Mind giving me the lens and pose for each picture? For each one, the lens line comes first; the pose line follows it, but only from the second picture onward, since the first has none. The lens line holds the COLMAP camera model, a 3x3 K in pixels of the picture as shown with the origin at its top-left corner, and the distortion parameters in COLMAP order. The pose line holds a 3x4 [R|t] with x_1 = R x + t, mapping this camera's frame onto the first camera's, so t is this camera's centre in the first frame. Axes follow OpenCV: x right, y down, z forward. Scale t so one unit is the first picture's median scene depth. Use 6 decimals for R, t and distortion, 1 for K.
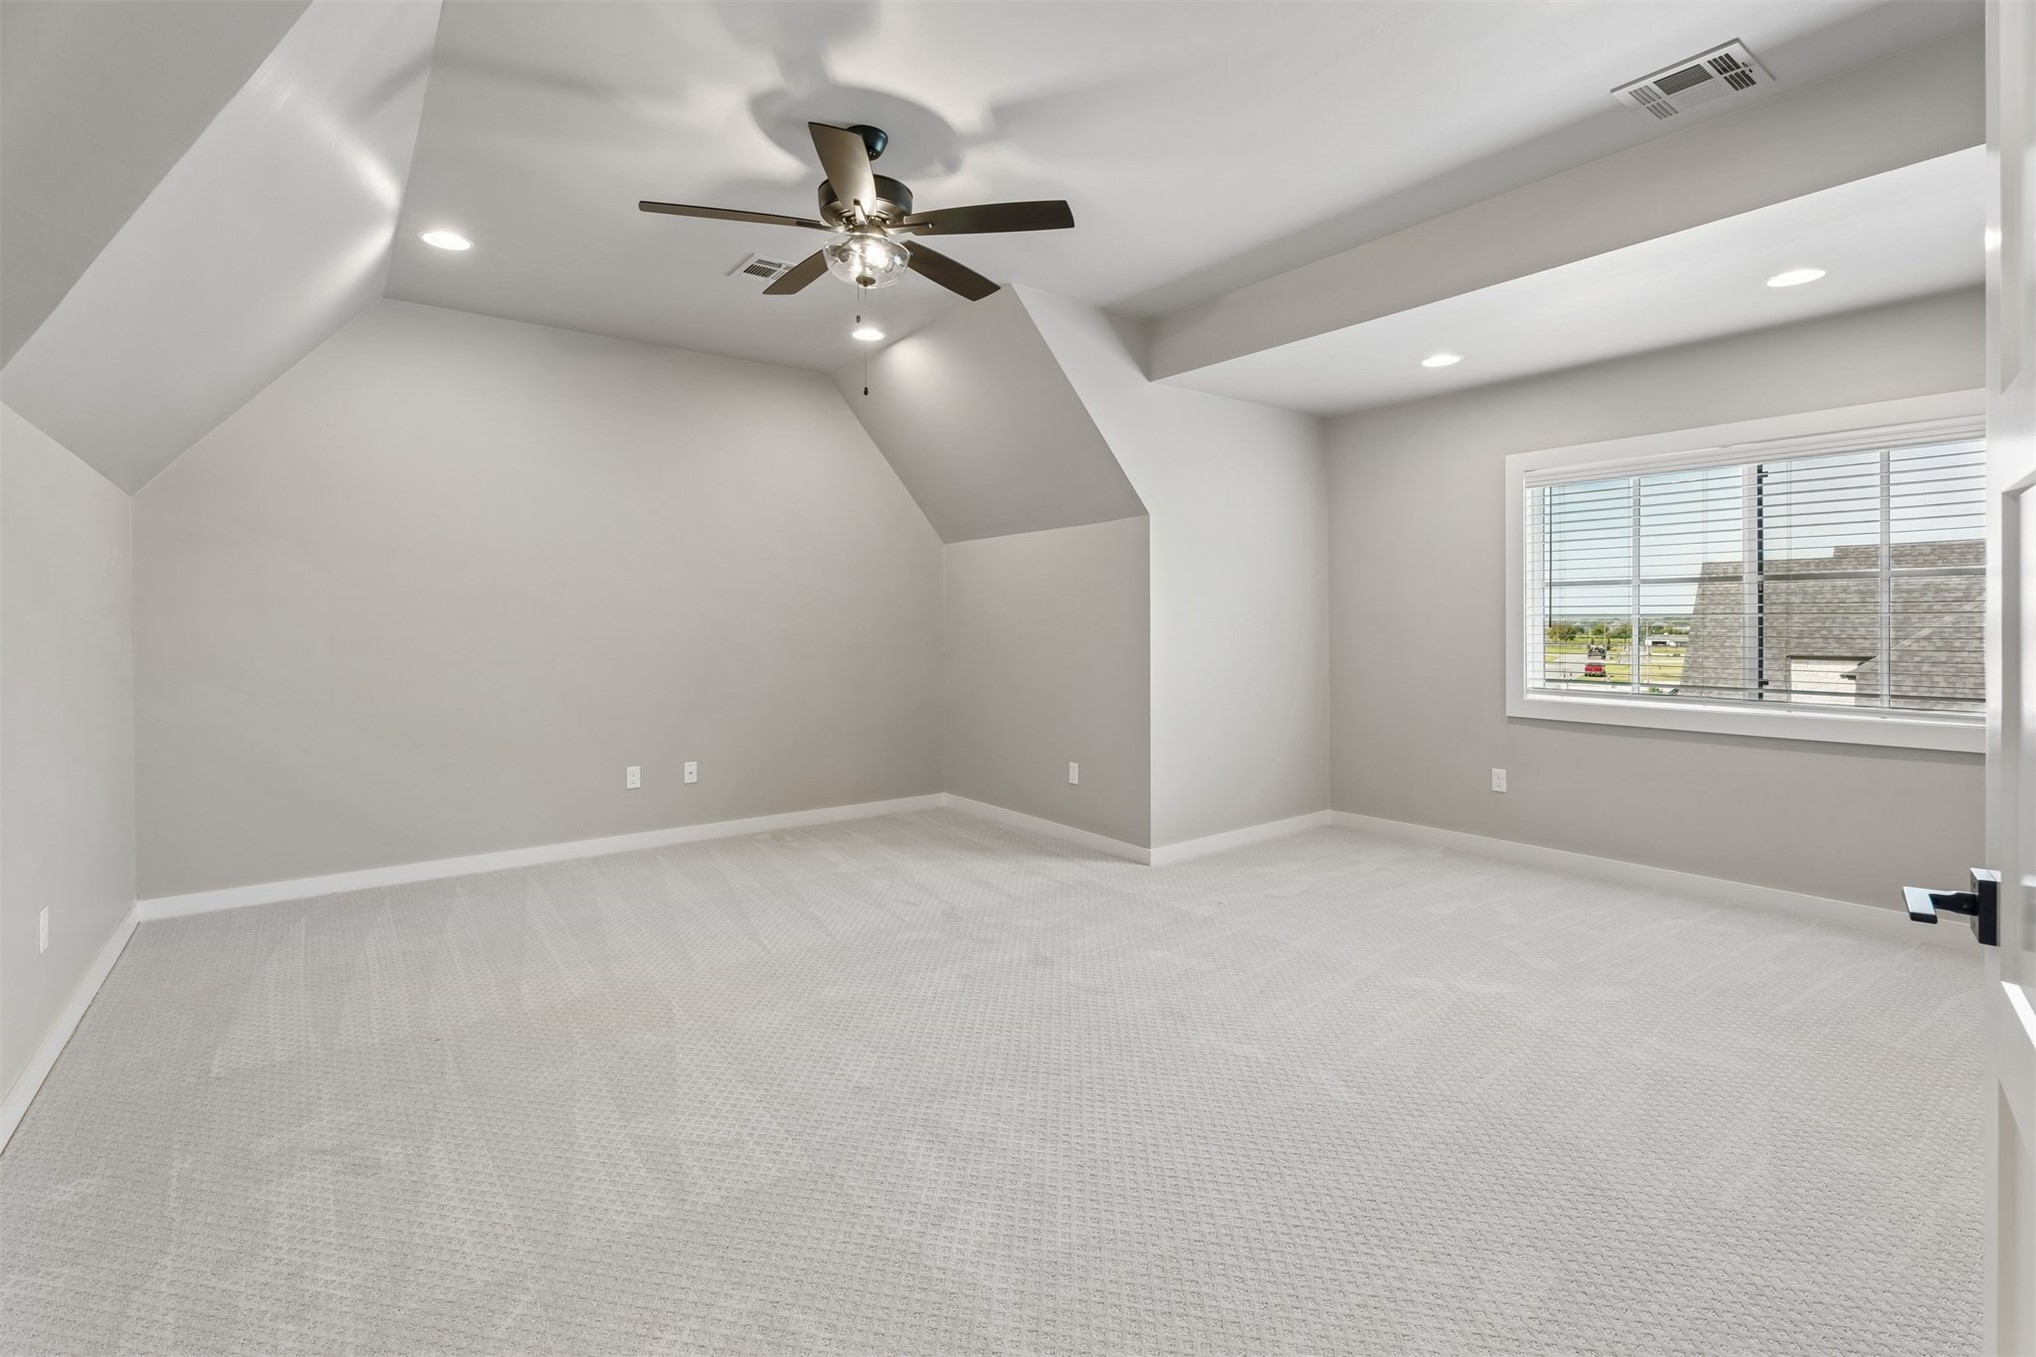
lens RADIAL K [[901.0, 0, 1008.7], [0, 901.0, 608.2], [0, 0, 1]] dist [0.005869, -0.000032]
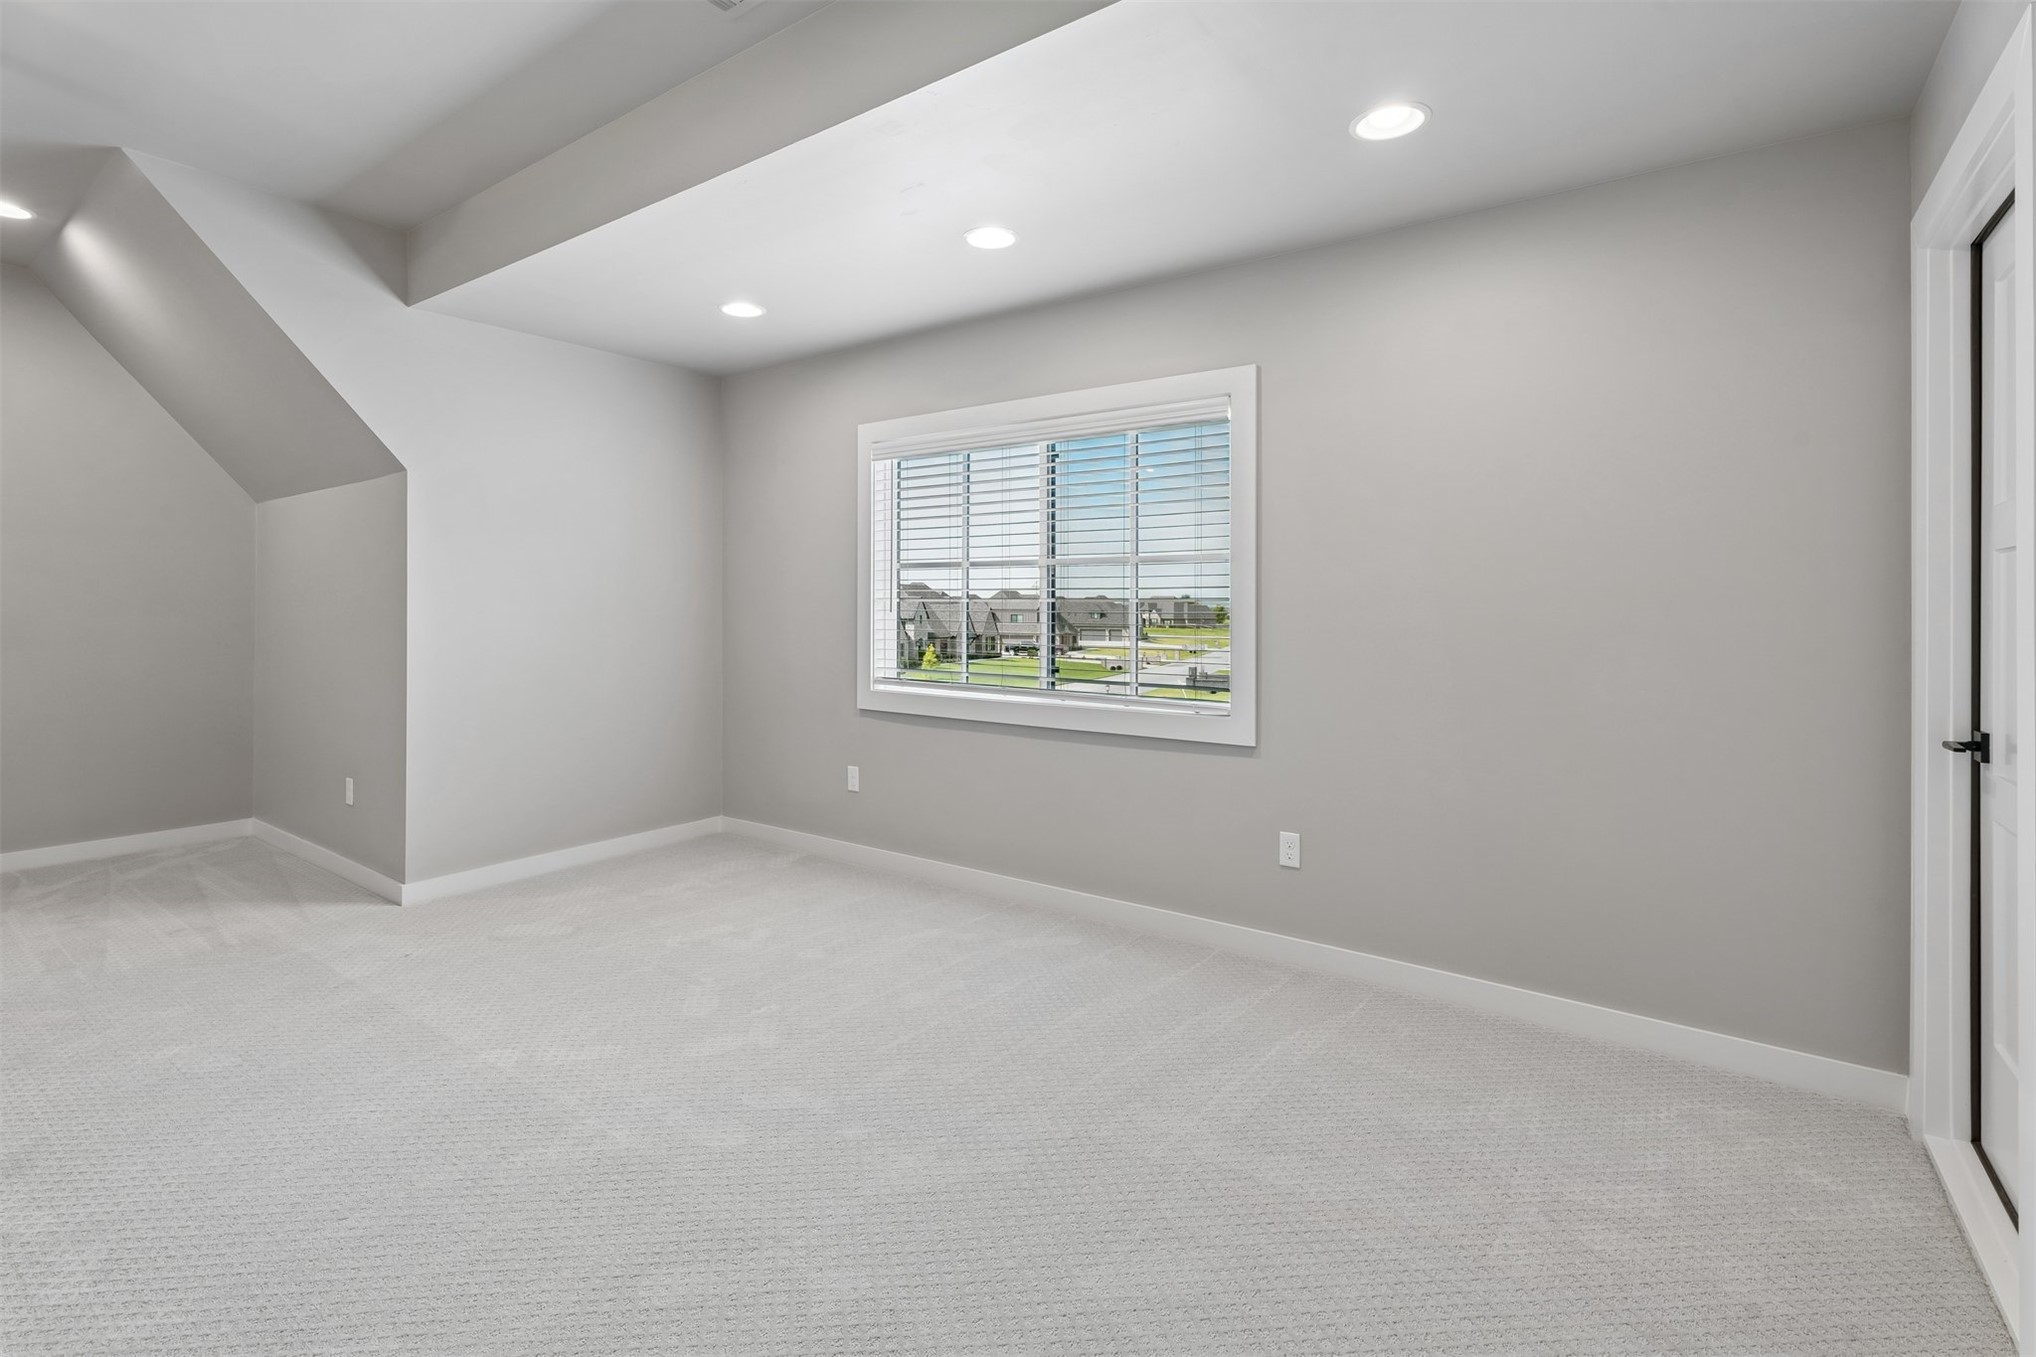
lens RADIAL K [[901.0, 0, 1034.1], [0, 901.0, 591.4], [0, 0, 1]] dist [0.005869, -0.000032]
pose [[0.964038, 0.009323, 0.265602, 0.511915], [-0.010257, 0.999945, 0.002131, -0.003695], [-0.265567, -0.004778, 0.964081, 0.074978]]
